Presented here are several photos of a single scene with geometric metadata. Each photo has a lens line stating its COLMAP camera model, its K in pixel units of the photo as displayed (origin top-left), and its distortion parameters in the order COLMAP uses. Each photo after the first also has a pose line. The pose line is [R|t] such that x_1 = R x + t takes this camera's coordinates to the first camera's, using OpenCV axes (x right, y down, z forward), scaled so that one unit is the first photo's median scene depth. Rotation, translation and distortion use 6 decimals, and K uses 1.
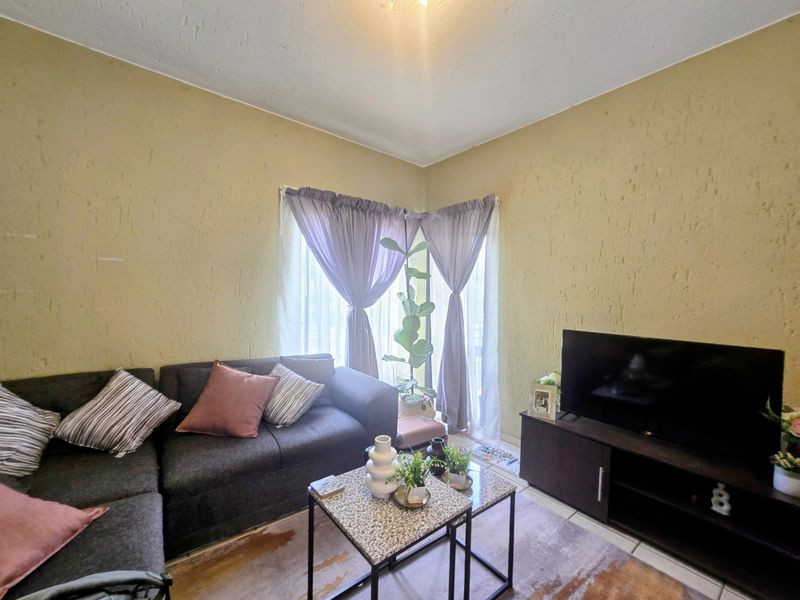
lens RADIAL K [[335.7, 0, 399.0], [0, 335.7, 295.6], [0, 0, 1]] dist [-0.001066, -0.000545]
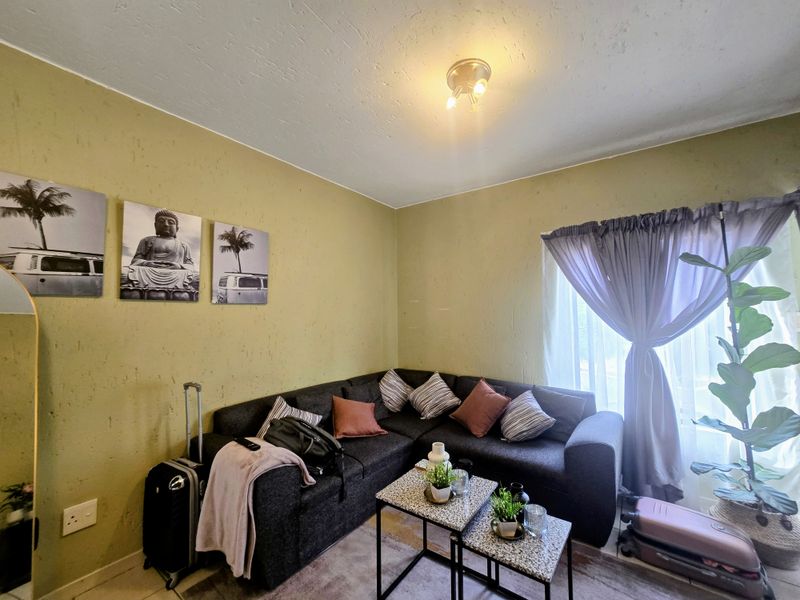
lens RADIAL K [[335.7, 0, 399.0], [0, 335.7, 295.6], [0, 0, 1]] dist [-0.001066, -0.000545]
pose [[0.255789, -0.084074, -0.963070, 0.726524], [0.005683, 0.996325, -0.085467, -0.028335], [0.966716, 0.016389, 0.255327, 0.293692]]
